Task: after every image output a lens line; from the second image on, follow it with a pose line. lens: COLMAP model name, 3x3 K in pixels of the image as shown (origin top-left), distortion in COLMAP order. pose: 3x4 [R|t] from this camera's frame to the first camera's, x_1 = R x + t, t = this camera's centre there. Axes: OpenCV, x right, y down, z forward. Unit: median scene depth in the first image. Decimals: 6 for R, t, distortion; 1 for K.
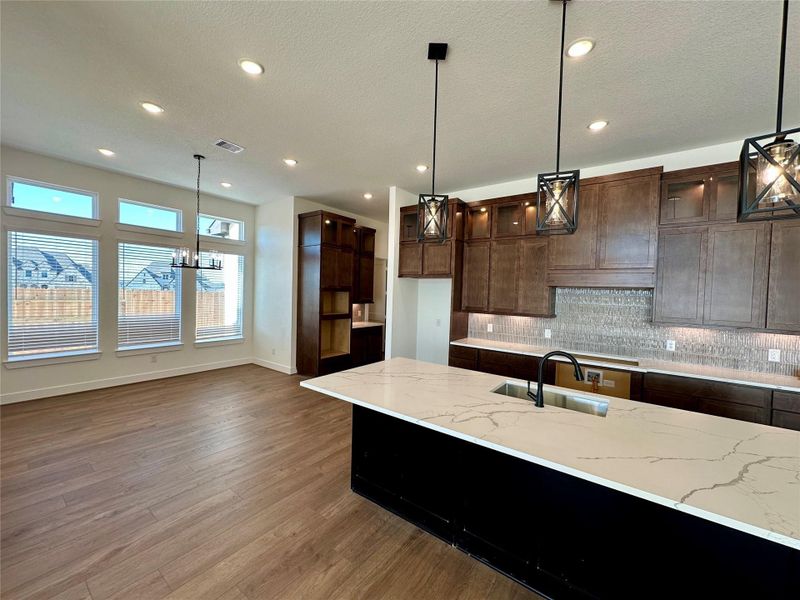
lens RADIAL K [[317.7, 0, 400.0], [0, 317.7, 300.0], [0, 0, 1]] dist [-0.000767, -0.000132]
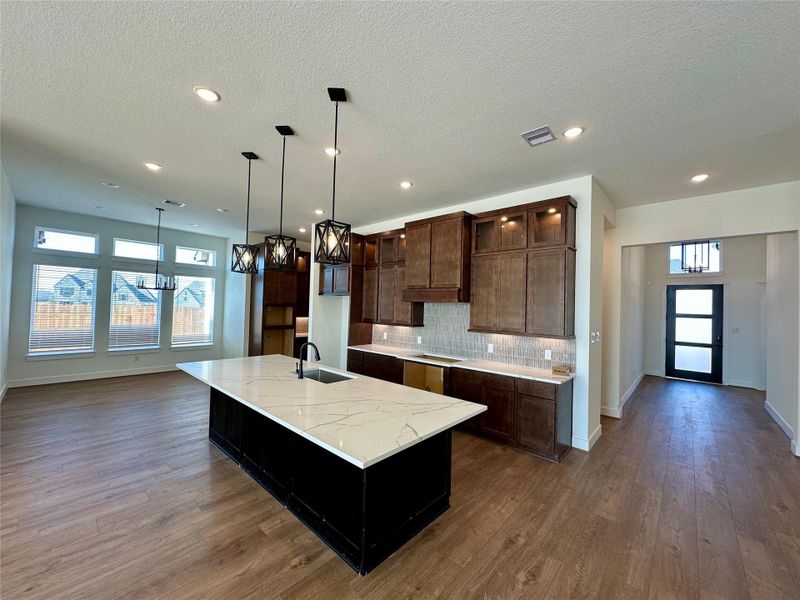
lens RADIAL K [[317.7, 0, 400.0], [0, 317.7, 300.0], [0, 0, 1]] dist [-0.000767, -0.000132]
pose [[0.995542, -0.003587, -0.094252, 0.459613], [-0.001497, 0.998550, -0.053818, 0.015490], [0.094308, 0.053719, 0.994093, -0.221370]]
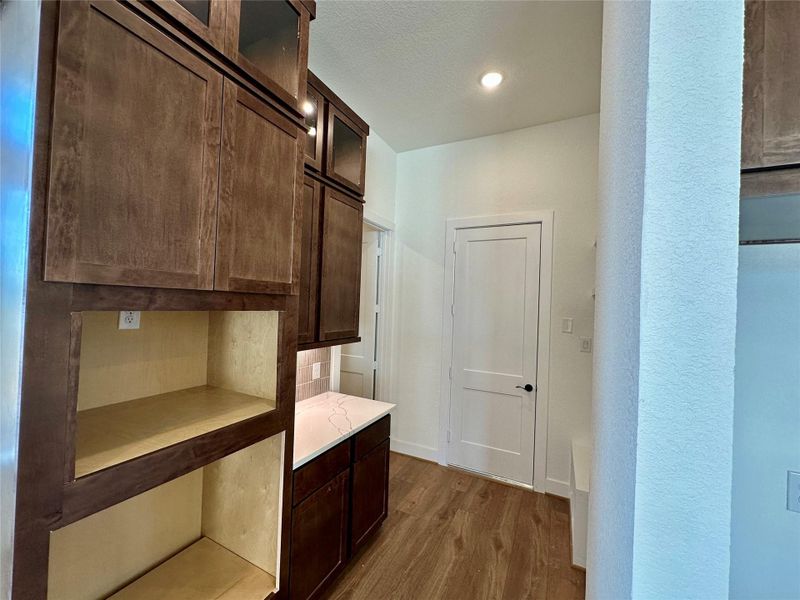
lens RADIAL K [[317.7, 0, 400.0], [0, 317.7, 300.0], [0, 0, 1]] dist [-0.000767, -0.000132]
pose [[0.985235, 0.006218, 0.171095, -0.145898], [0.001098, 0.999090, -0.042629, -0.029141], [-0.171205, 0.042188, 0.984332, 0.967185]]
